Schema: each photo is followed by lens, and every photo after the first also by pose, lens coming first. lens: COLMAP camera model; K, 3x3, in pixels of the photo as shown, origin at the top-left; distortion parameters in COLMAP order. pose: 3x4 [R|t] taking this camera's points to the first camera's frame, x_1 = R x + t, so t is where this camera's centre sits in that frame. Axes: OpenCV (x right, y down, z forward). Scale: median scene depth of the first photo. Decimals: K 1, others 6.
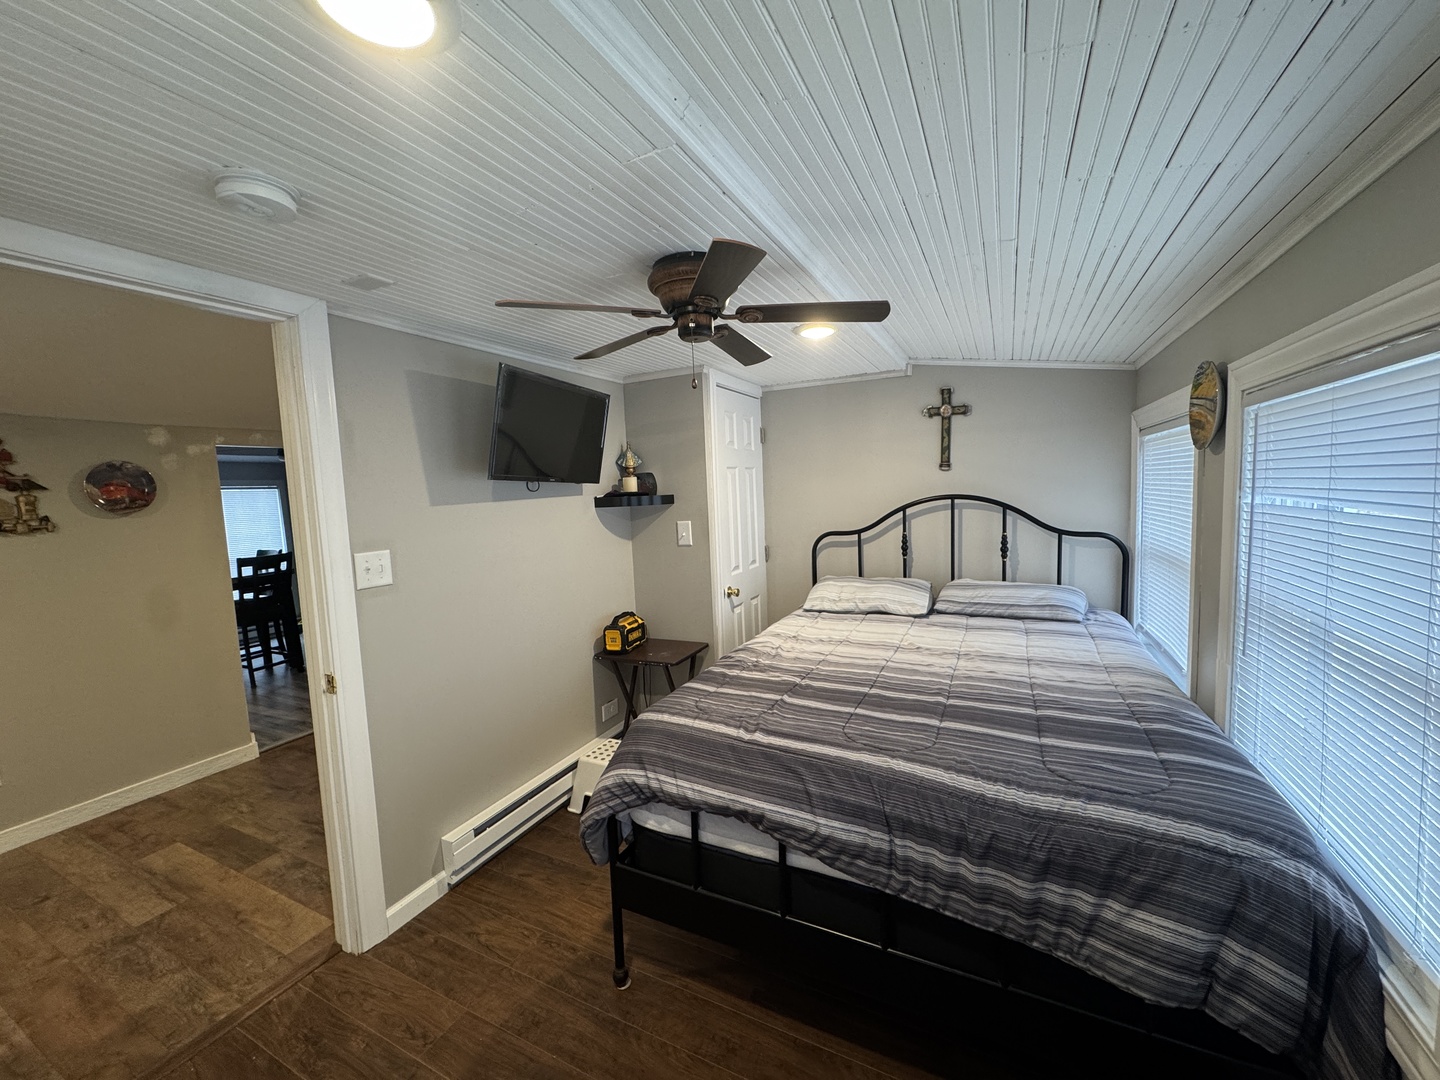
lens RADIAL K [[573.0, 0, 724.9], [0, 573.0, 540.5], [0, 0, 1]] dist [0.000327, 0.000369]
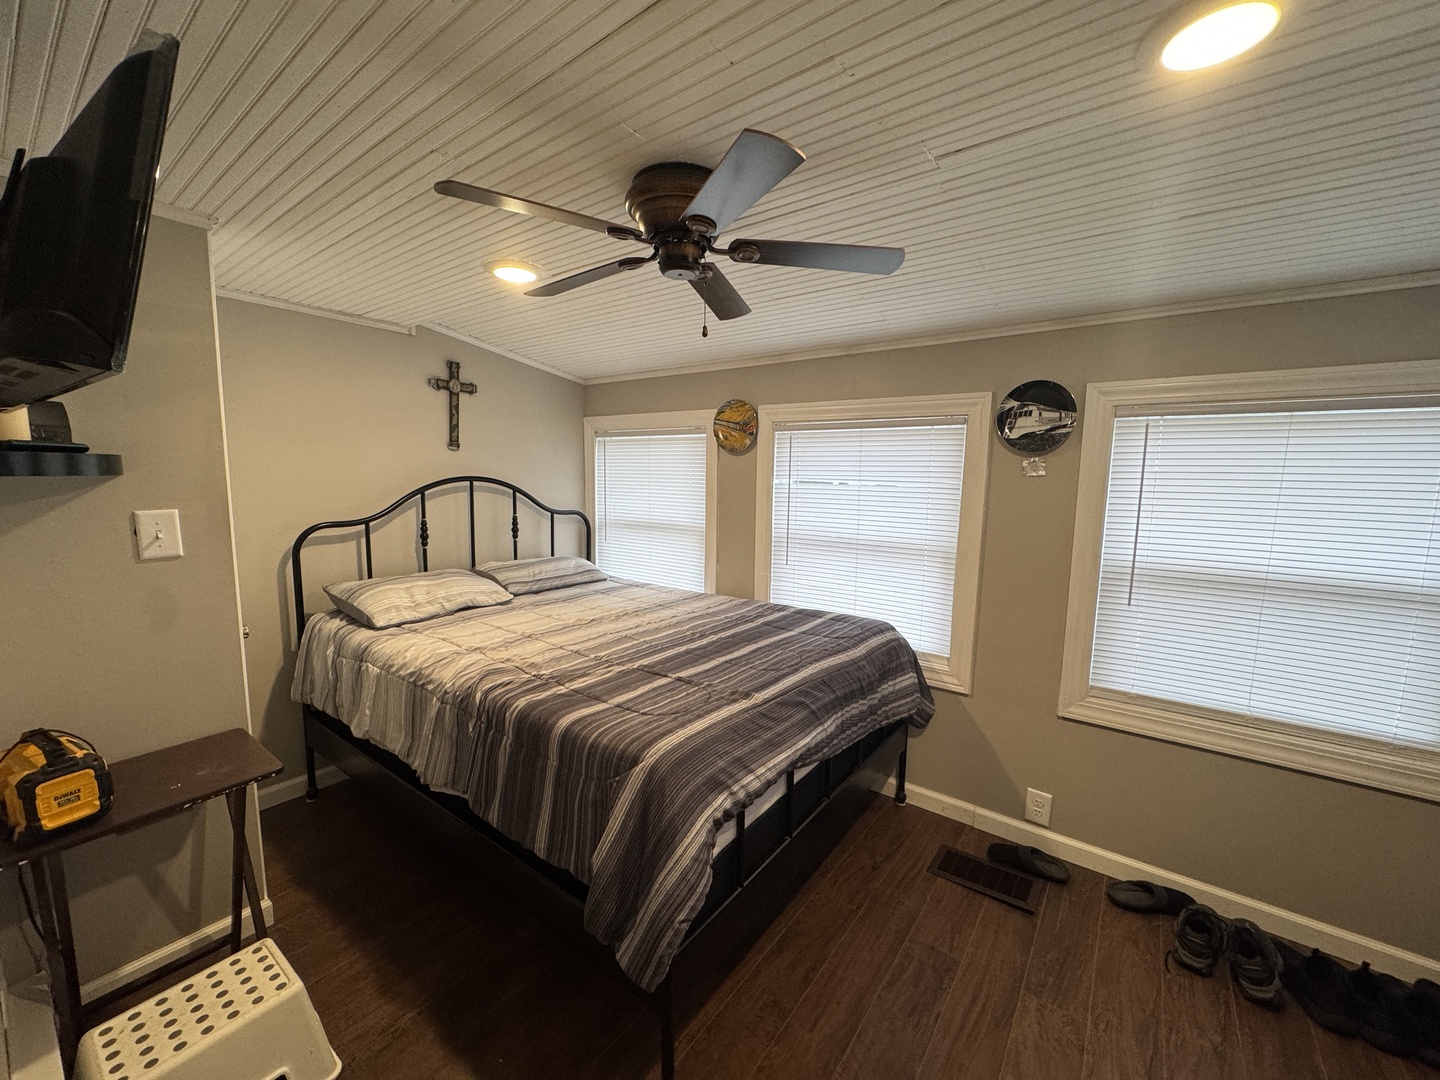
lens RADIAL K [[573.0, 0, 721.6], [0, 573.0, 534.0], [0, 0, 1]] dist [0.000327, 0.000369]
pose [[0.177820, -0.062835, 0.982055, -0.627153], [0.067466, 0.996390, 0.051536, -0.007156], [-0.981748, 0.057091, 0.181417, 0.562197]]
